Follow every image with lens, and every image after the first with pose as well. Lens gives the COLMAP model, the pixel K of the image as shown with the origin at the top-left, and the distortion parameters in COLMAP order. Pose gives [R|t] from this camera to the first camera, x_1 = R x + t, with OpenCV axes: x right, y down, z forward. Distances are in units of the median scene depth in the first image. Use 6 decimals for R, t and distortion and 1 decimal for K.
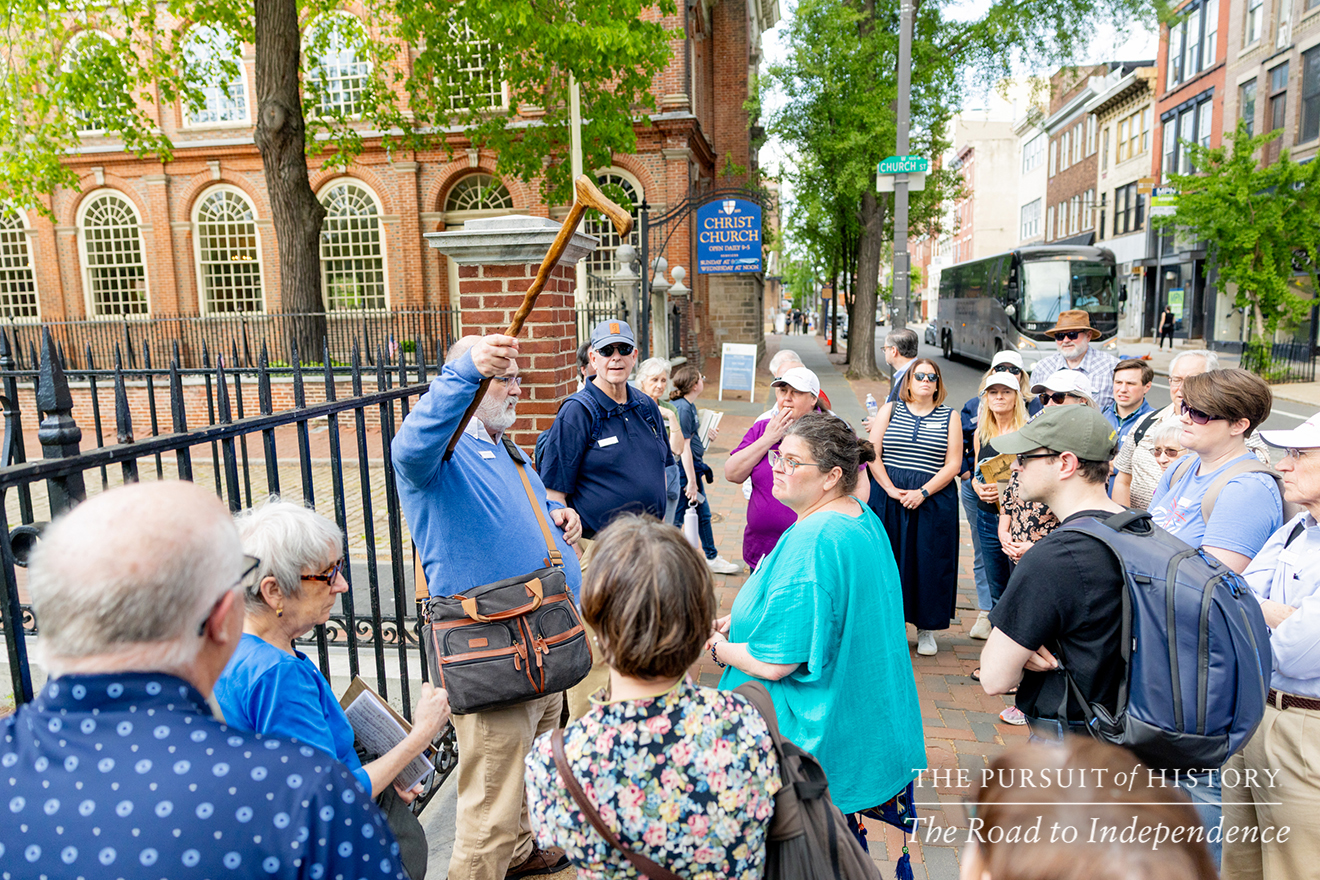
lens RADIAL K [[911.2, 0, 660.0], [0, 911.2, 440.0], [0, 0, 1]] dist [0.015665, -0.001872]
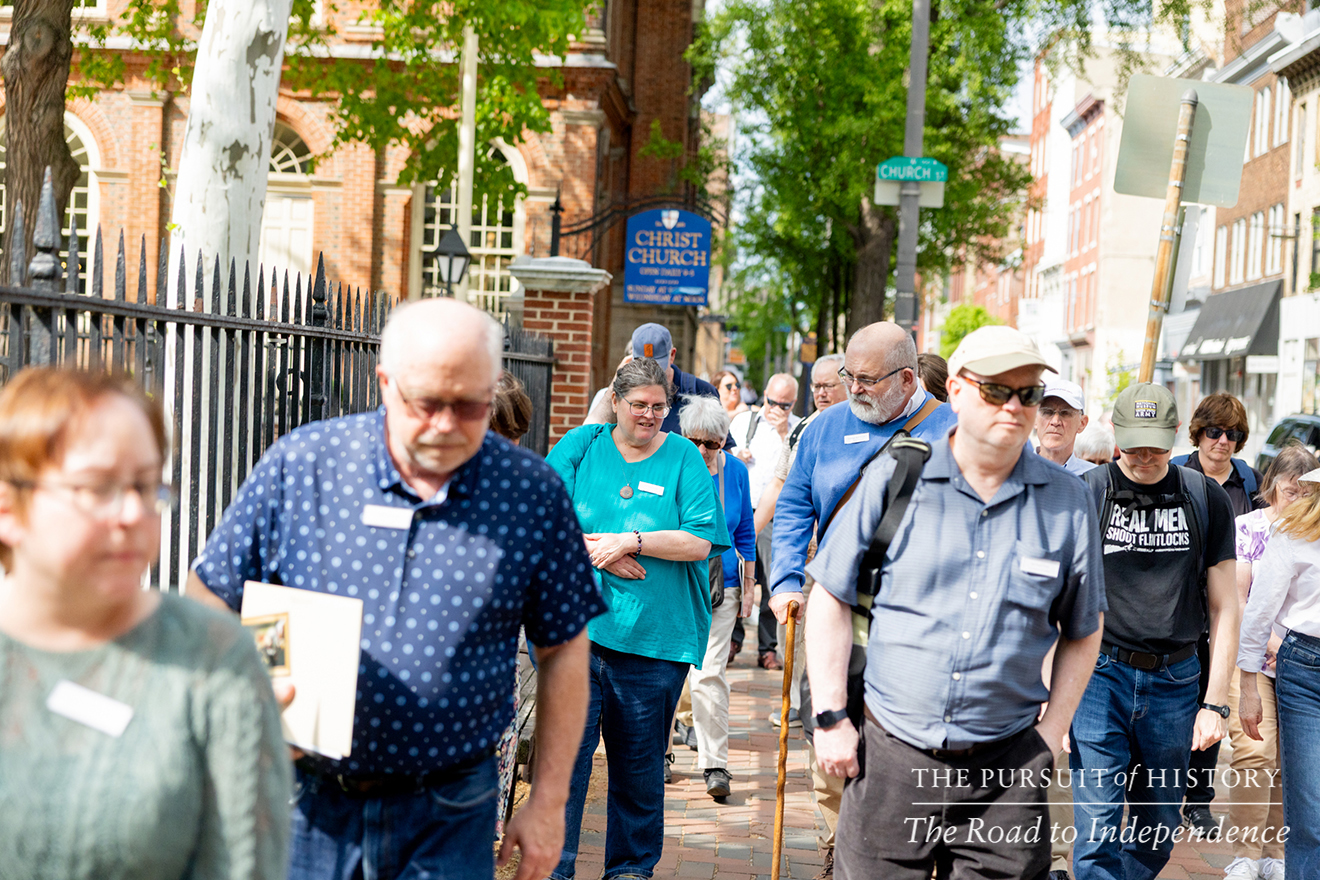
lens RADIAL K [[2133.5, 0, 660.0], [0, 2133.5, 440.0], [0, 0, 1]] dist [0.095405, -0.090157]
pose [[0.992097, 0.068719, 0.104985, -0.082311], [-0.056367, 0.991601, -0.116407, 0.103971], [-0.112103, 0.109569, 0.987637, -0.568466]]
